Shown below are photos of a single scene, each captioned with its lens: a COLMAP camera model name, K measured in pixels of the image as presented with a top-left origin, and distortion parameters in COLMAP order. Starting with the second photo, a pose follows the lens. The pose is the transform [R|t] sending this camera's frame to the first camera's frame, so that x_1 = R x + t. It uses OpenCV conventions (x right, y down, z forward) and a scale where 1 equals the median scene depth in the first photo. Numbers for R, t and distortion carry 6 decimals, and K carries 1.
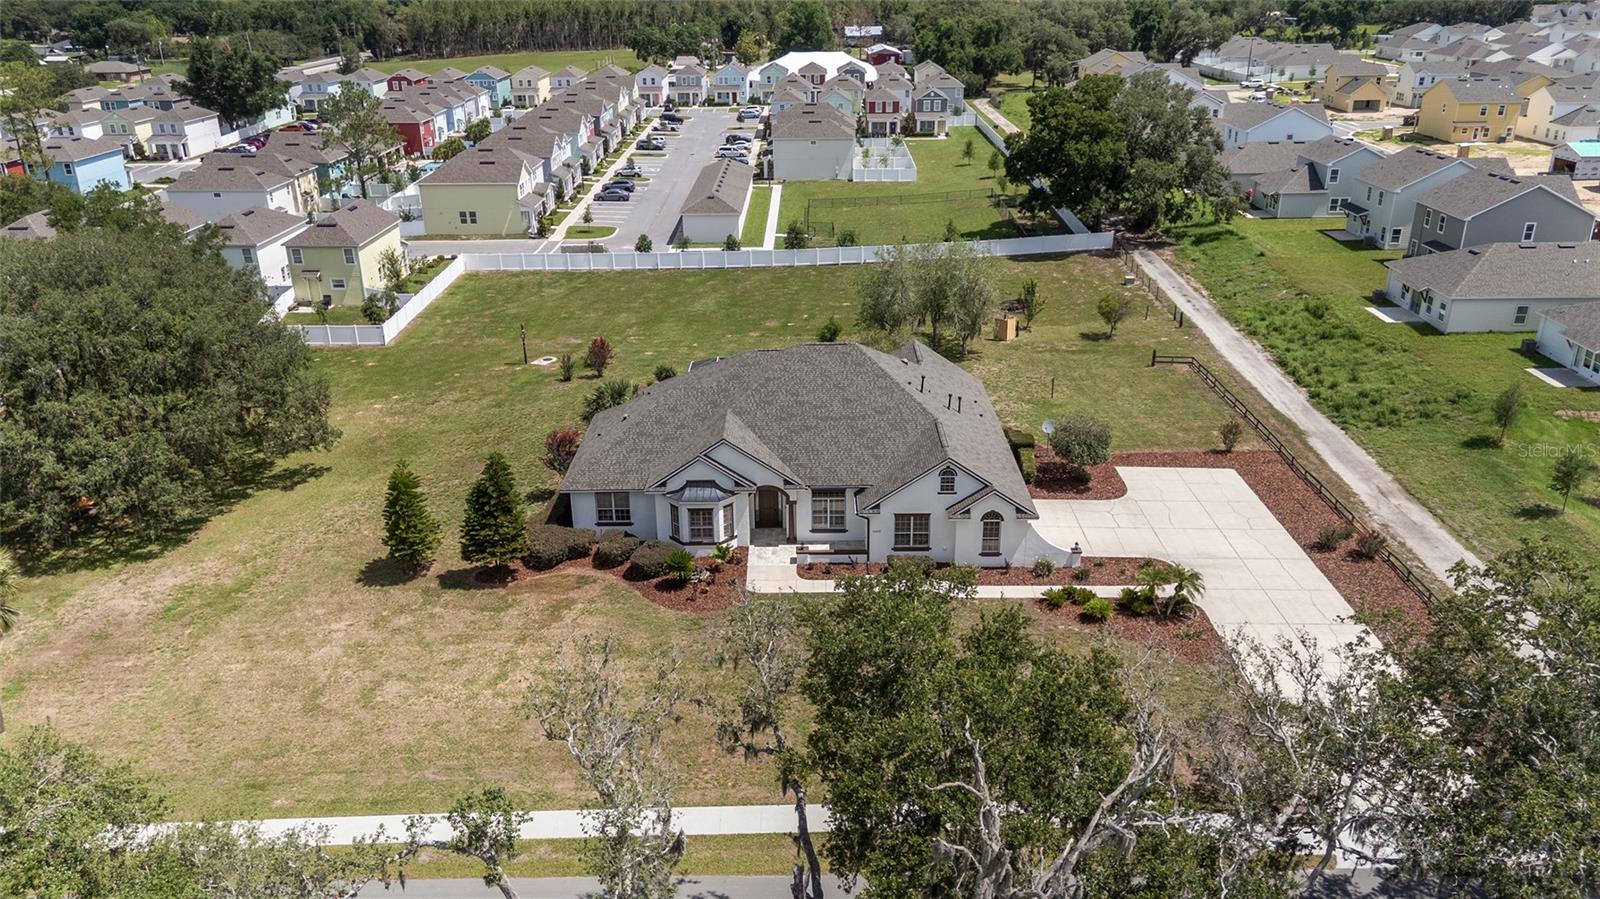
lens RADIAL K [[1157.9, 0, 802.4], [0, 1157.9, 451.6], [0, 0, 1]] dist [0.108621, -0.162466]
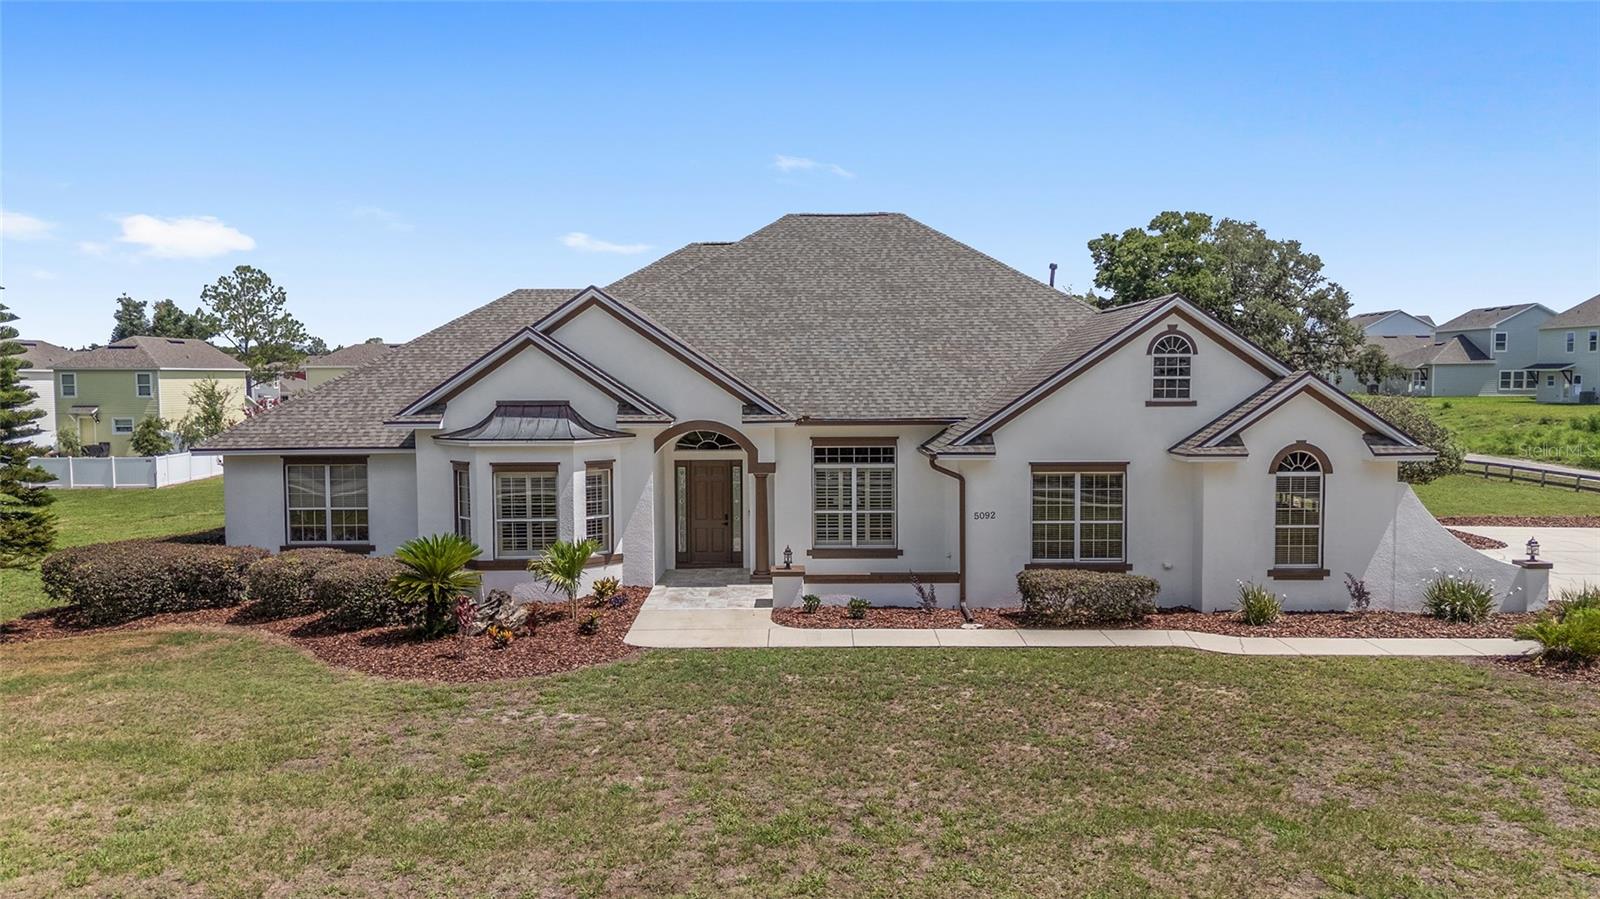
lens RADIAL K [[1157.9, 0, 802.4], [0, 1157.9, 451.6], [0, 0, 1]] dist [0.108621, -0.162466]
pose [[0.999981, 0.006111, 0.000526, 0.004264], [-0.005599, 0.944555, -0.328306, 0.171282], [-0.002503, 0.328297, 0.944571, 0.626552]]
